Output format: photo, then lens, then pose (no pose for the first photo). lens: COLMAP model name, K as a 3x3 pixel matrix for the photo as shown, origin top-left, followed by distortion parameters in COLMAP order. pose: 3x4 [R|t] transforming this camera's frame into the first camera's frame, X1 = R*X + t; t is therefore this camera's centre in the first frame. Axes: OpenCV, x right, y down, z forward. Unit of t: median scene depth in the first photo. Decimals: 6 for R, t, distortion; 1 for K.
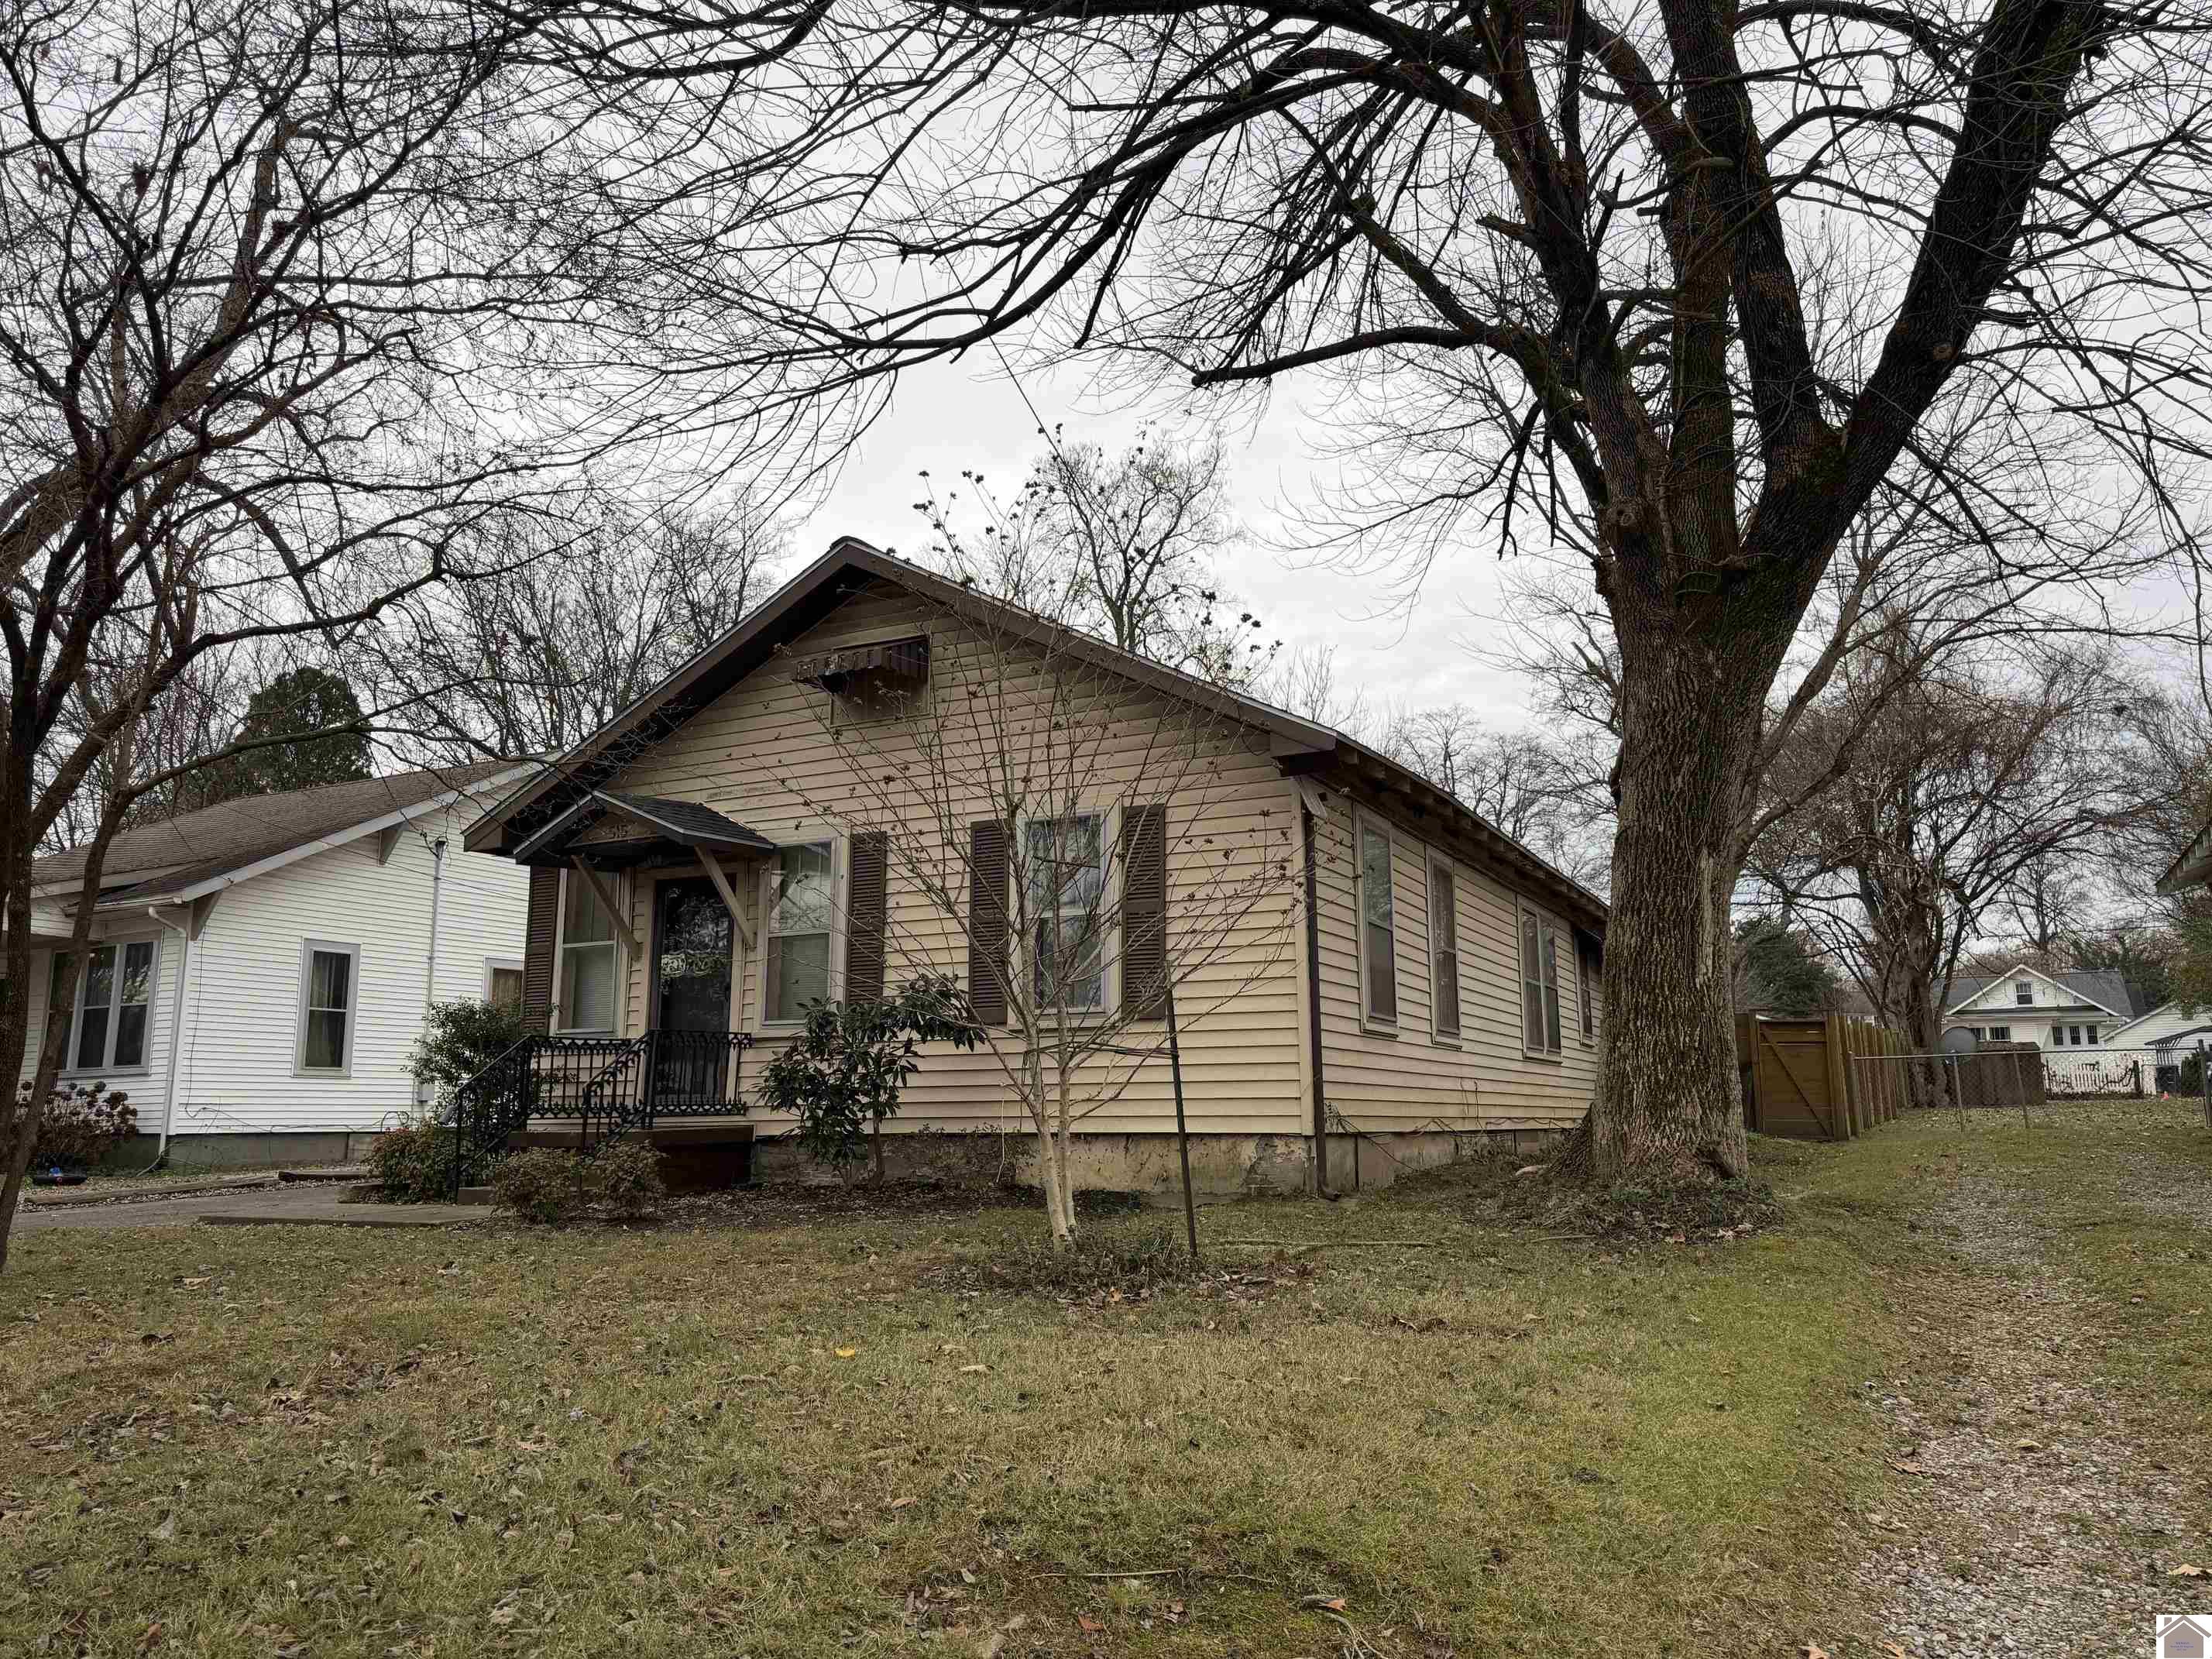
lens RADIAL K [[1570.2, 0, 1106.0], [0, 1570.2, 829.5], [0, 0, 1]] dist [0.001198, -0.000174]
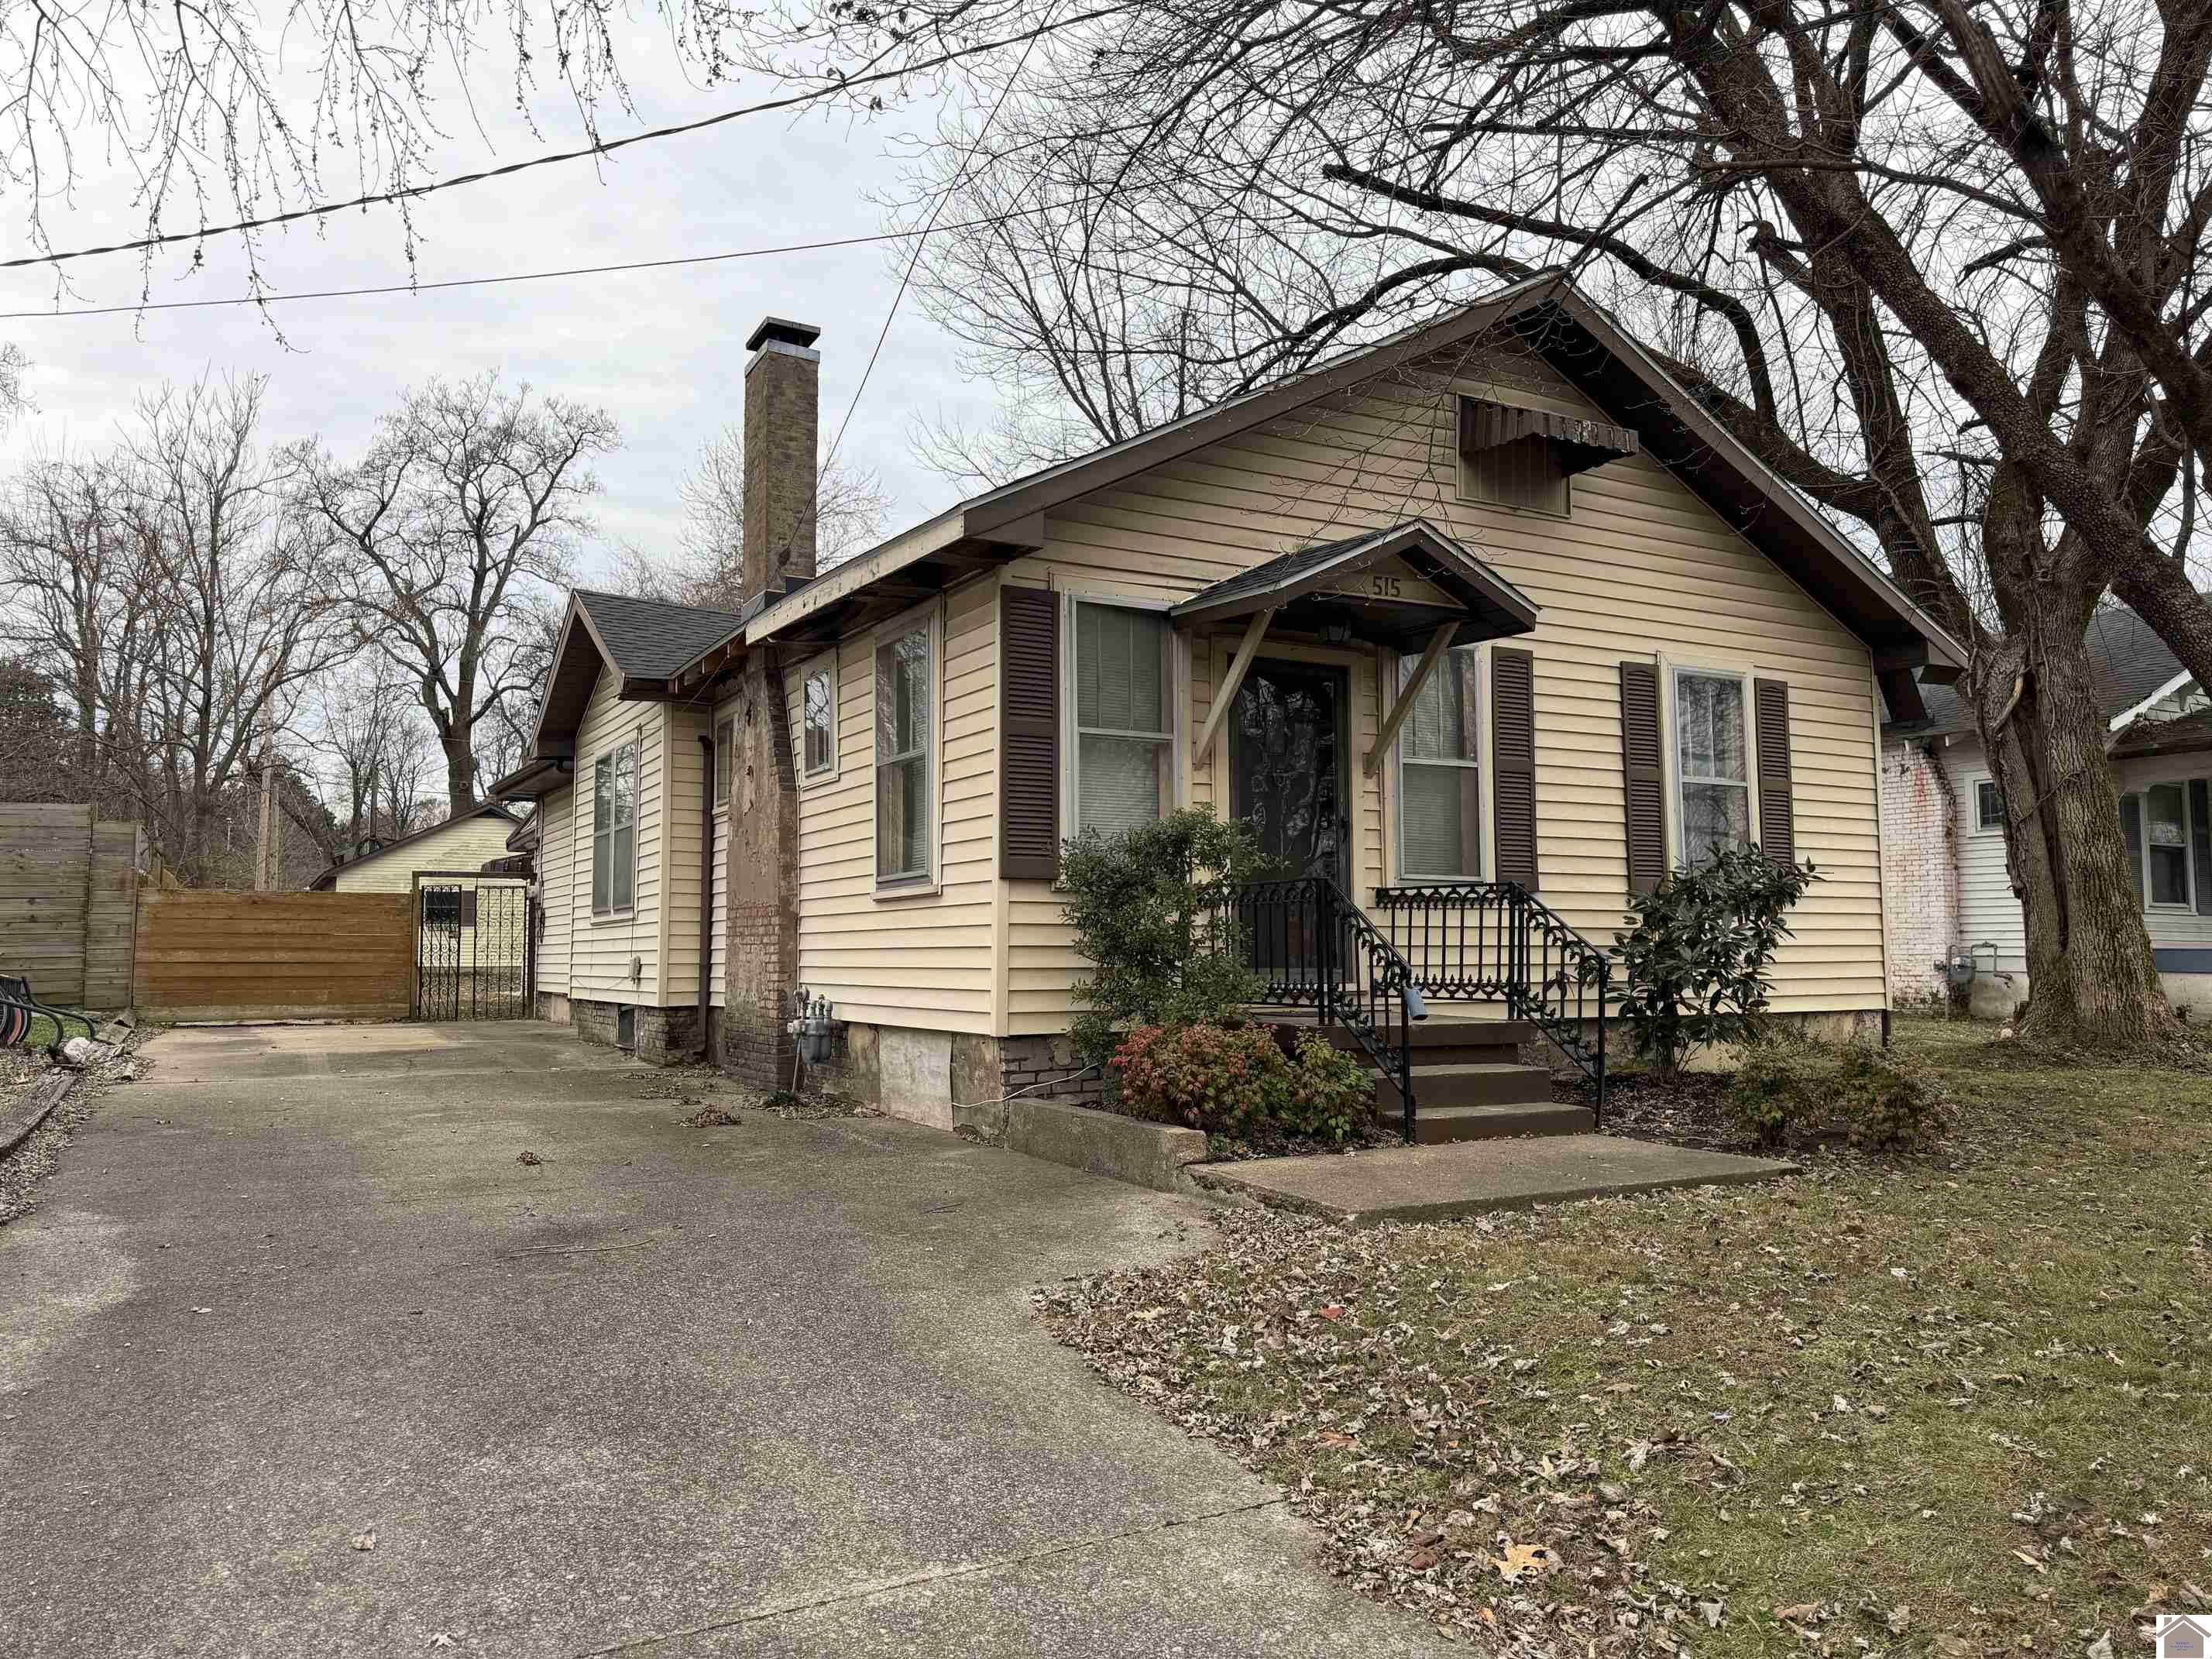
lens RADIAL K [[1570.2, 0, 1106.0], [0, 1570.2, 829.5], [0, 0, 1]] dist [0.001198, -0.000174]
pose [[0.558337, 0.071076, 0.826564, -0.884302], [-0.146257, 0.989151, 0.013739, 0.109664], [-0.816620, -0.128562, 0.562675, 0.687668]]
